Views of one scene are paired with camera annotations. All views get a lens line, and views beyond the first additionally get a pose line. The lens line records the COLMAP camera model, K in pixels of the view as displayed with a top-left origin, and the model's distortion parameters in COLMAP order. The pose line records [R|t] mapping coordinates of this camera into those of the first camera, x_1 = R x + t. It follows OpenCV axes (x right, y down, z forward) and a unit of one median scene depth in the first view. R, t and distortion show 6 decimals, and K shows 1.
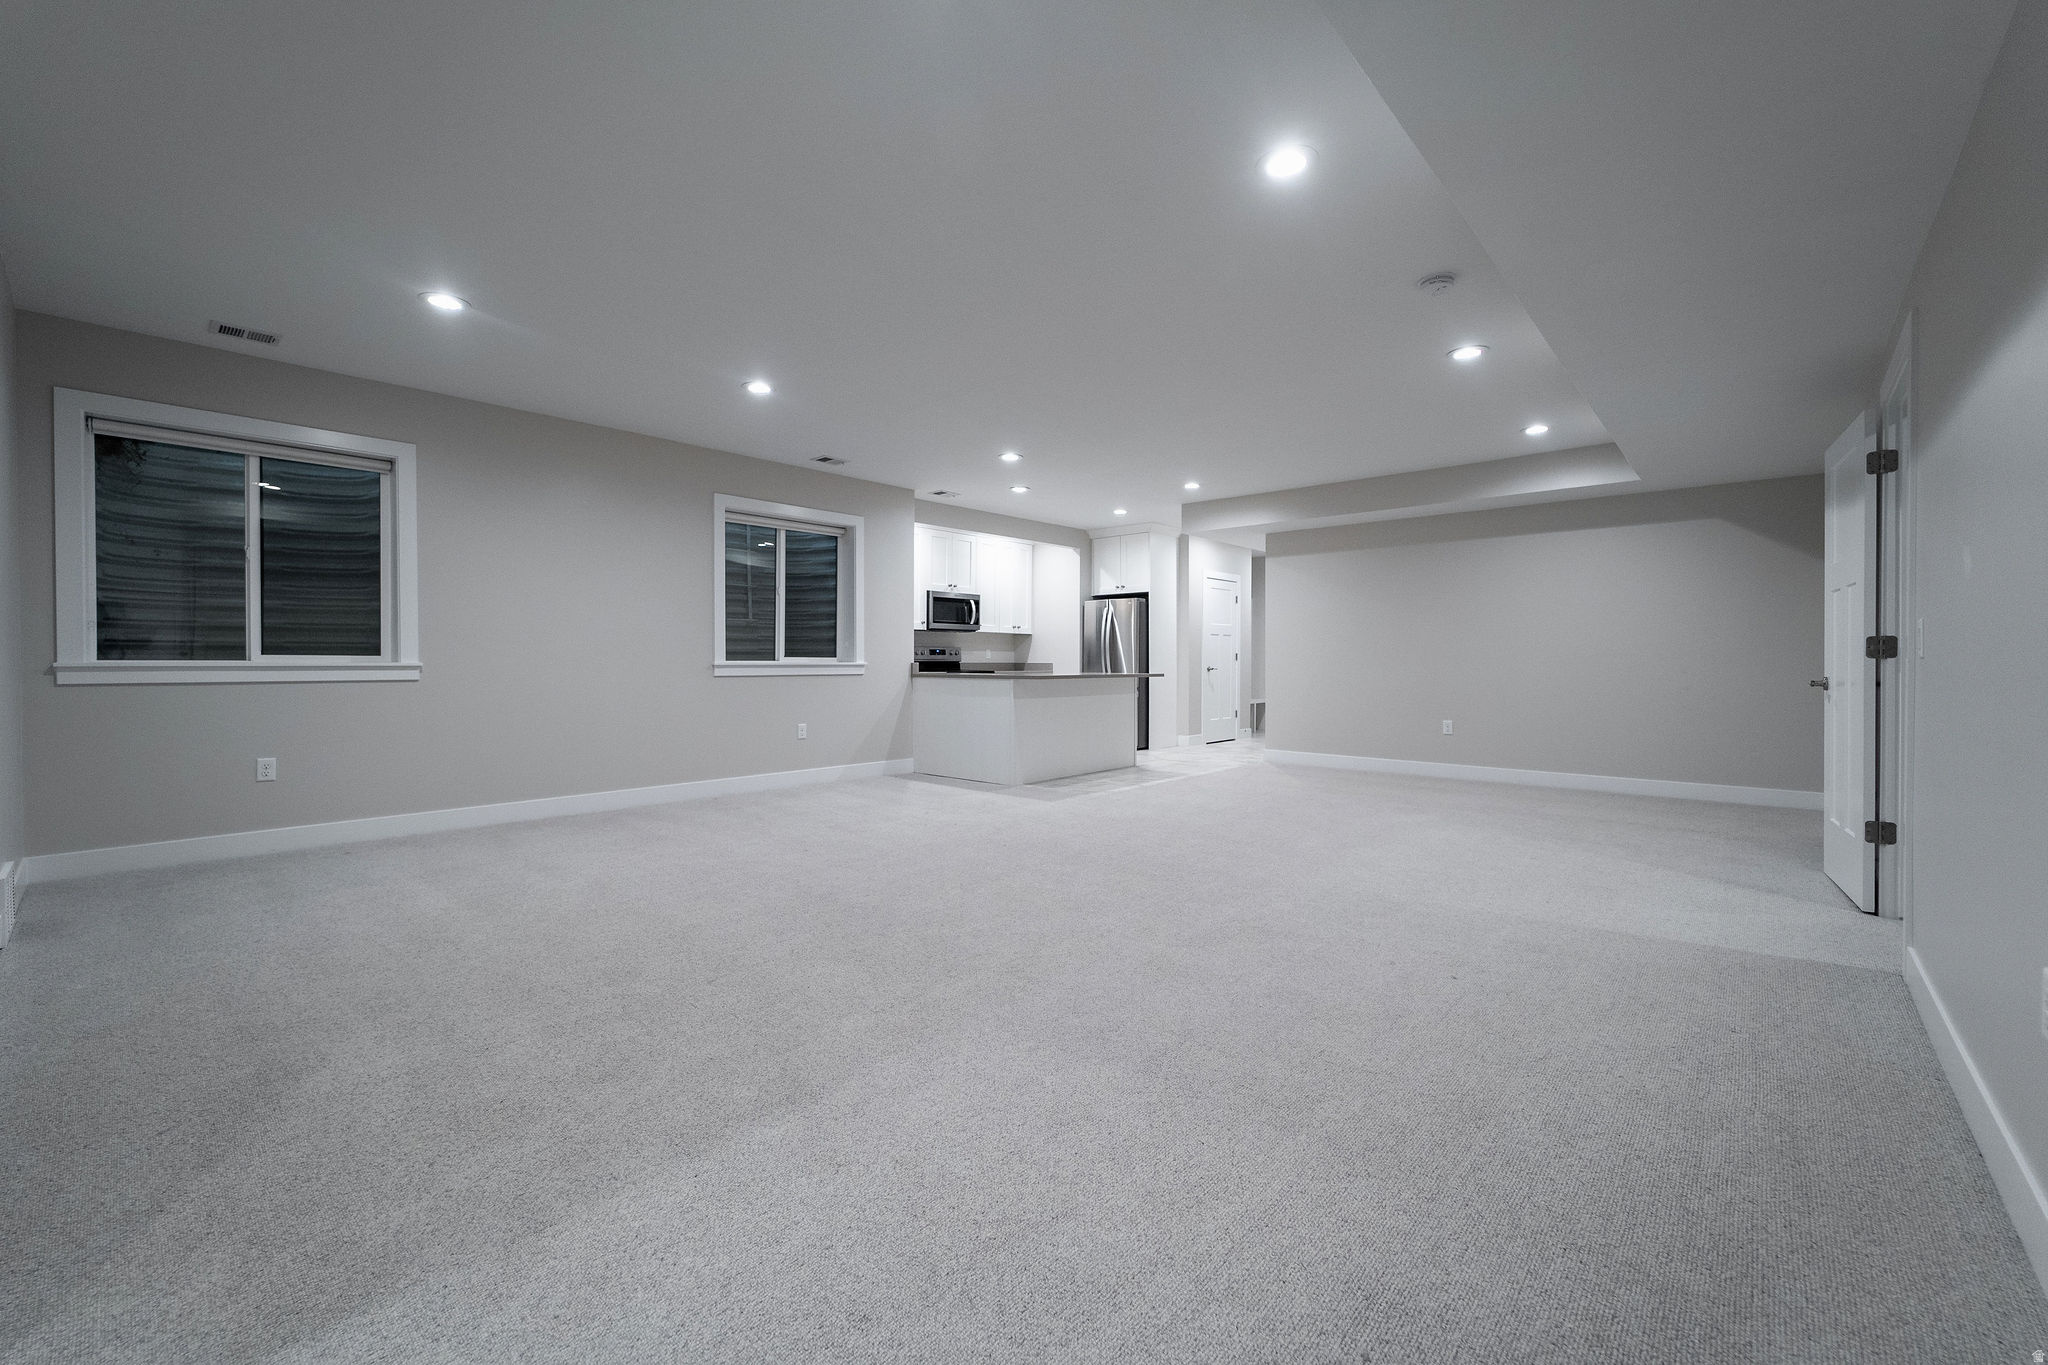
lens RADIAL K [[788.8, 0, 1039.1], [0, 788.8, 660.9], [0, 0, 1]] dist [-0.000253, -0.000043]
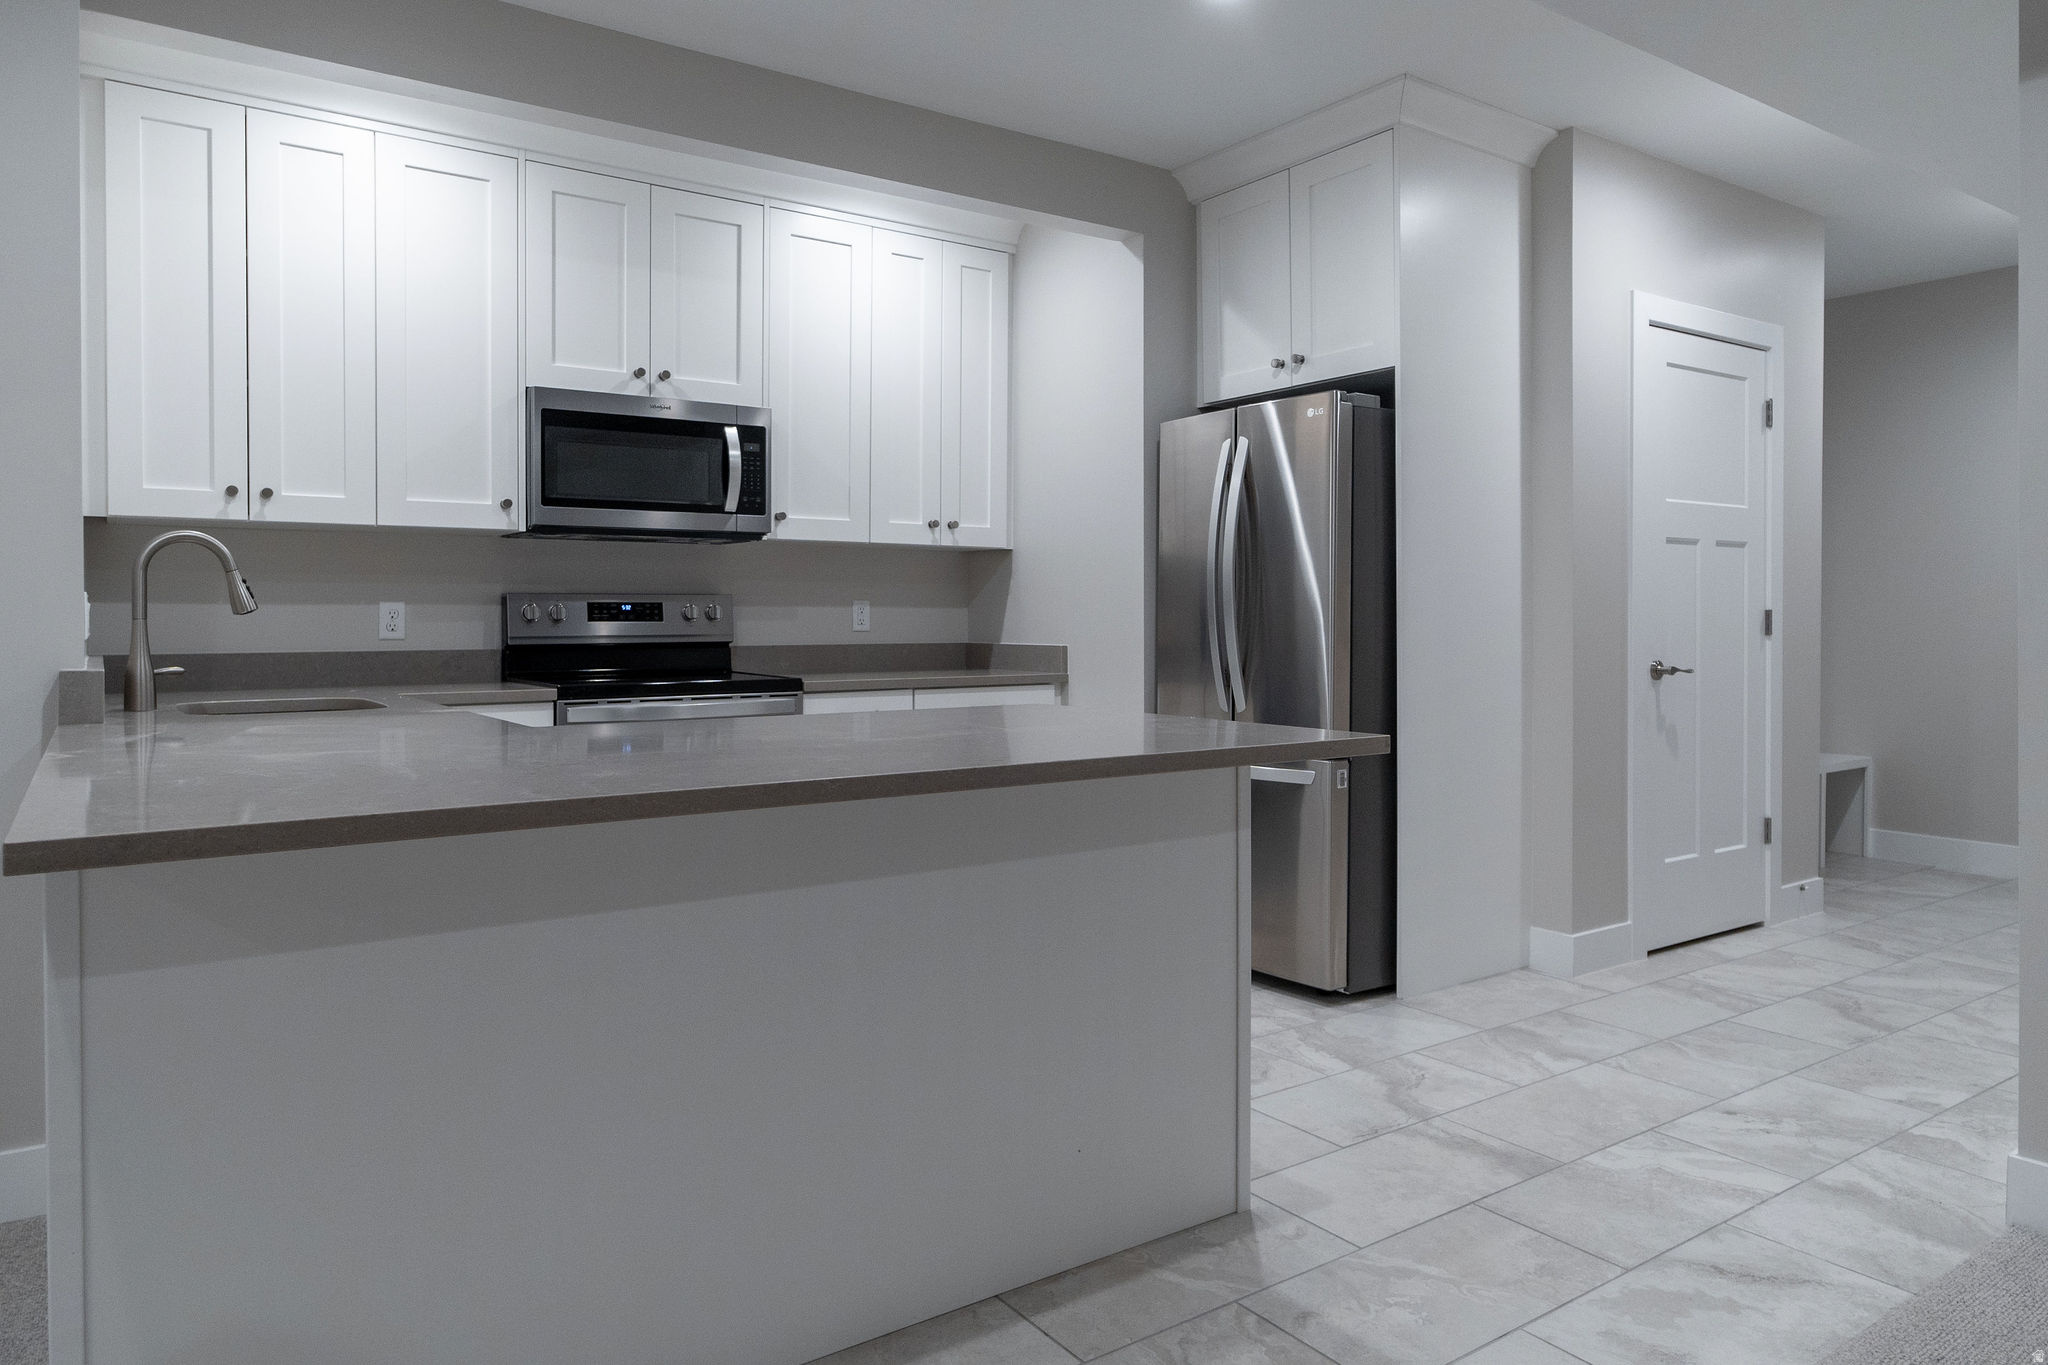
lens RADIAL K [[1305.0, 0, 1031.4], [0, 1305.0, 631.1], [0, 0, 1]] dist [0.000086, 0.001719]
pose [[0.972305, -0.003460, -0.233689, 0.123850], [0.005406, 0.999956, 0.007687, -0.007126], [0.233652, -0.008738, 0.972281, 0.572834]]
